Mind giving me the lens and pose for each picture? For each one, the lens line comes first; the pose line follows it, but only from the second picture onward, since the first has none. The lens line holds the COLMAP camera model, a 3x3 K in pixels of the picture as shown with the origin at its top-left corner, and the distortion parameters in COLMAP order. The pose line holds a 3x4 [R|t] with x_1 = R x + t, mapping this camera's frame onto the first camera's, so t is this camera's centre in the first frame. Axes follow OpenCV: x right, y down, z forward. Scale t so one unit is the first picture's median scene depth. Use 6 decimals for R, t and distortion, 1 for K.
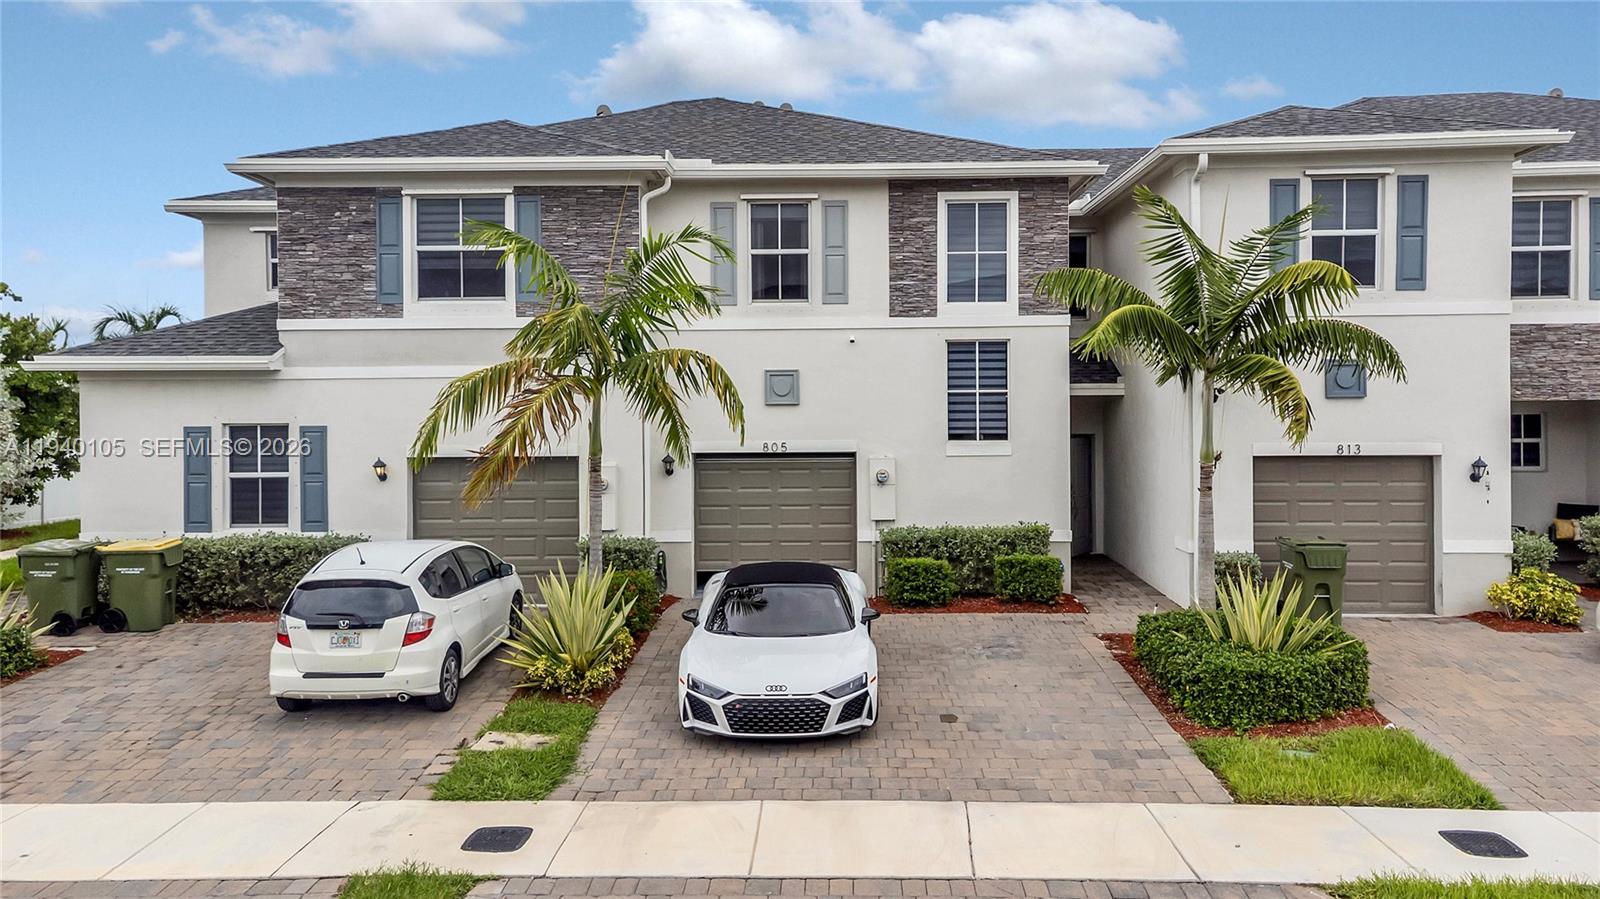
lens RADIAL K [[1137.2, 0, 804.8], [0, 1137.2, 400.6], [0, 0, 1]] dist [0.036393, -0.002424]
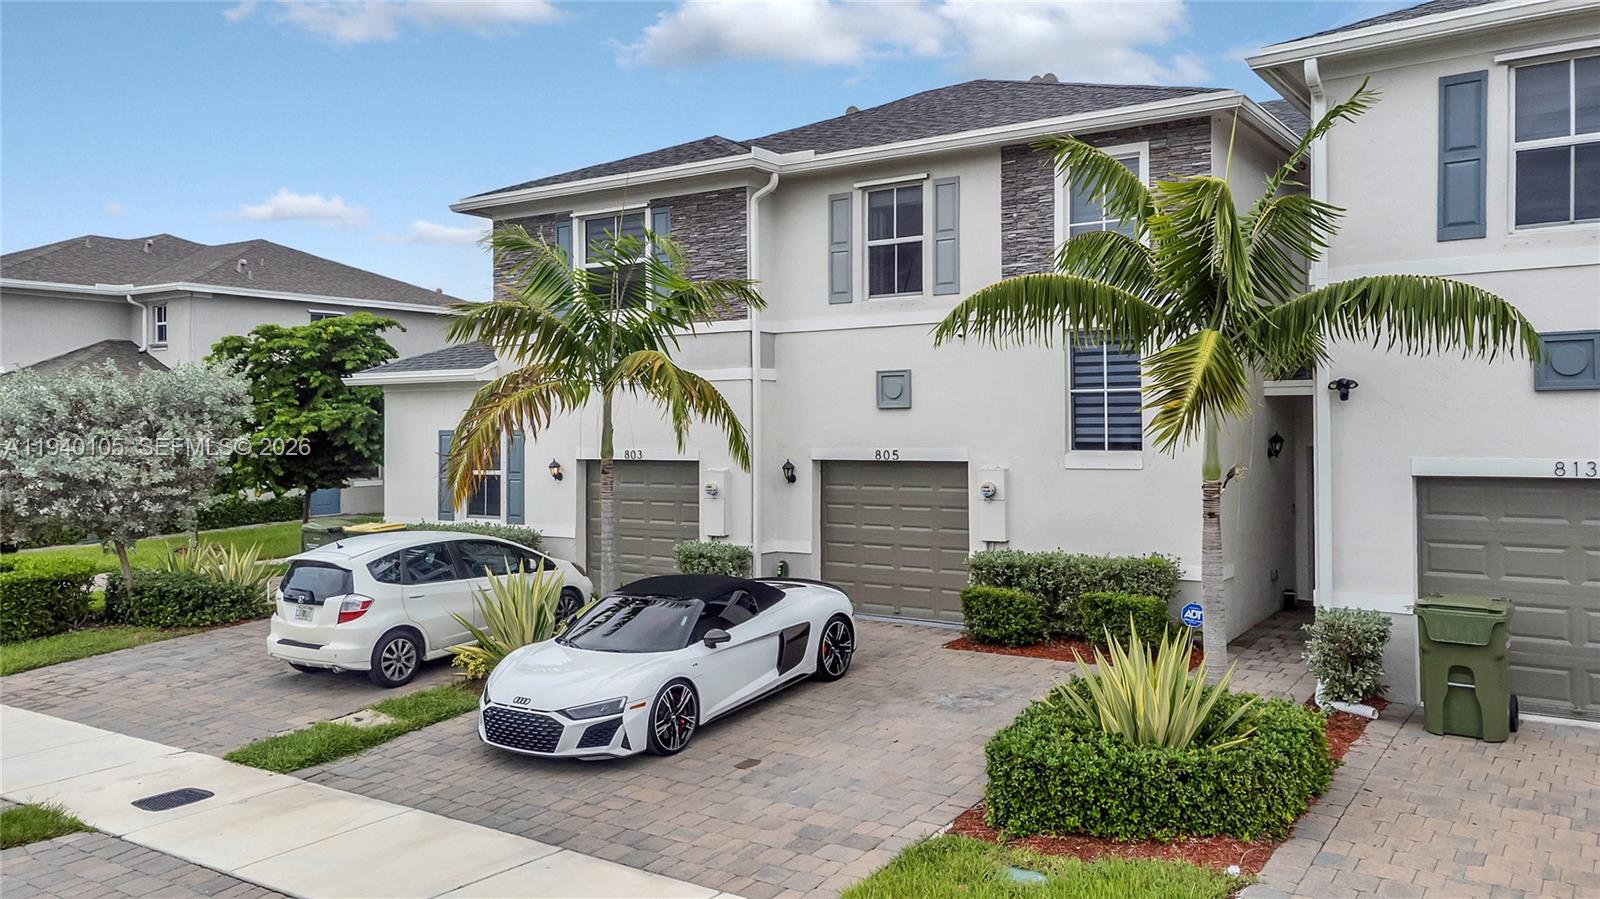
lens RADIAL K [[1162.6, 0, 831.2], [0, 1162.6, 402.5], [0, 0, 1]] dist [0.023912, -0.002704]
pose [[0.850238, -0.010010, -0.526304, 0.439298], [0.004121, 0.999915, -0.012360, 0.010297], [0.526383, 0.008340, 0.850207, 0.188818]]
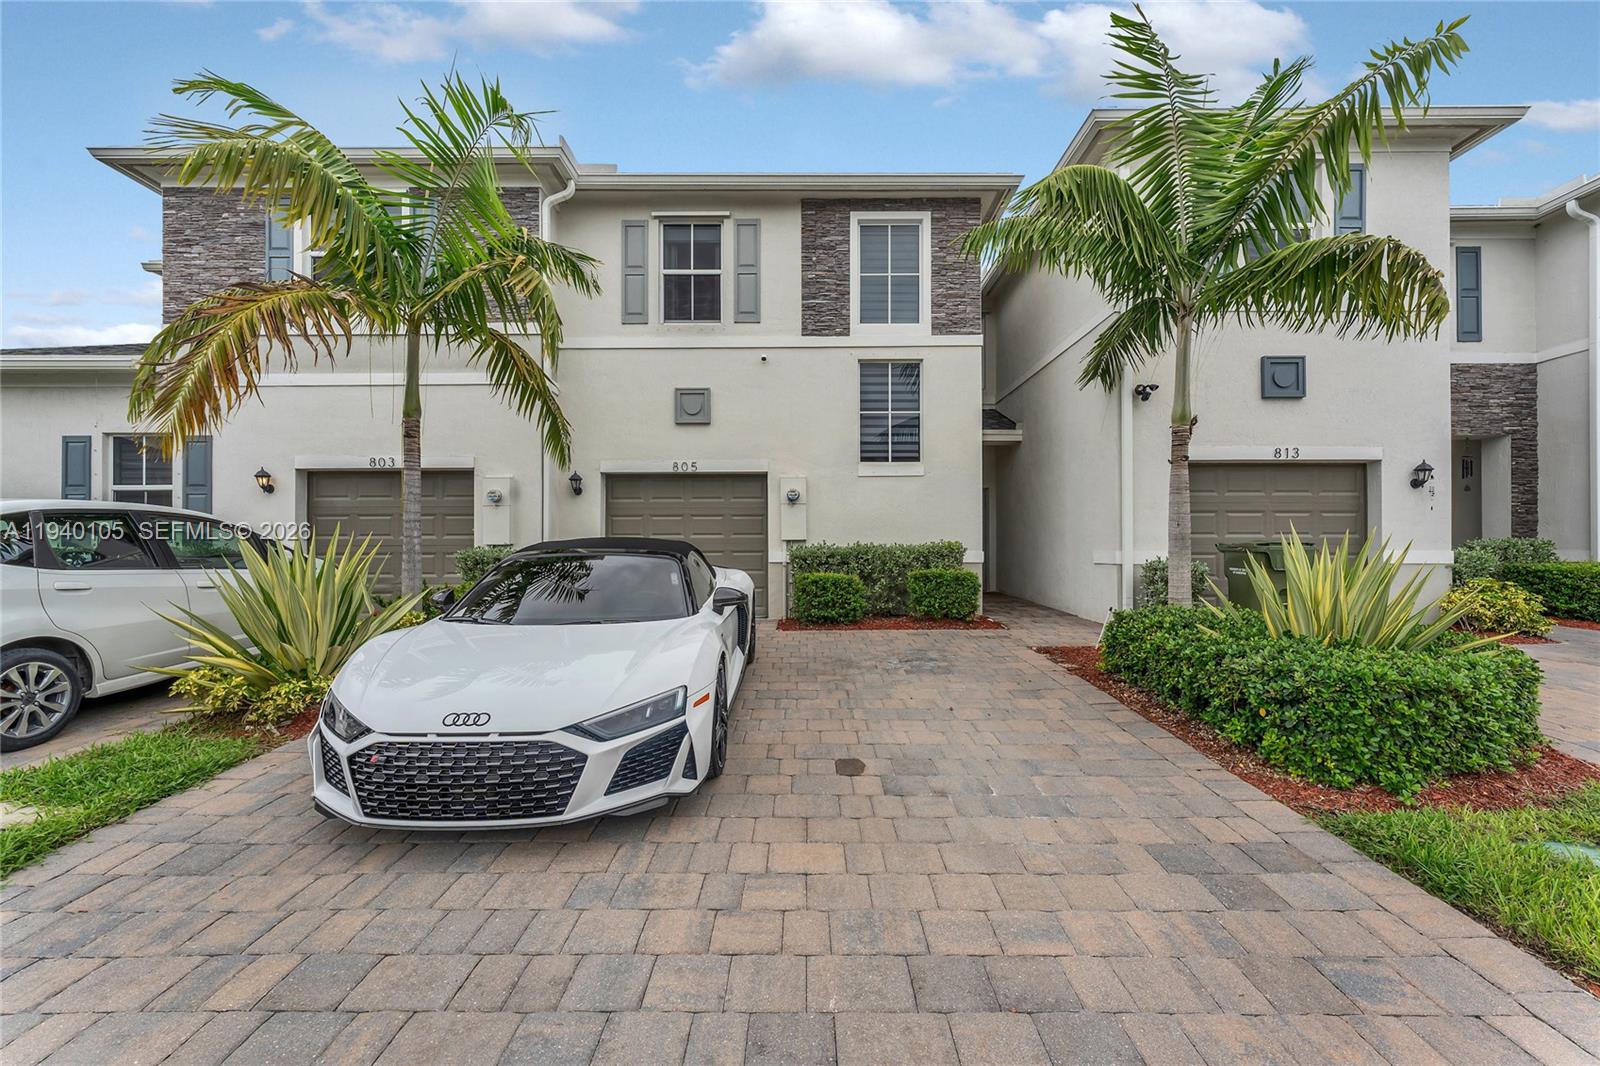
lens RADIAL K [[635.5, 0, 797.4], [0, 635.5, 544.9], [0, 0, 1]] dist [-0.000817, -0.000171]
pose [[0.999829, 0.004231, 0.017992, 0.063190], [-0.004176, 0.999986, -0.003095, 0.113248], [-0.018005, 0.003020, 0.999833, 0.459936]]
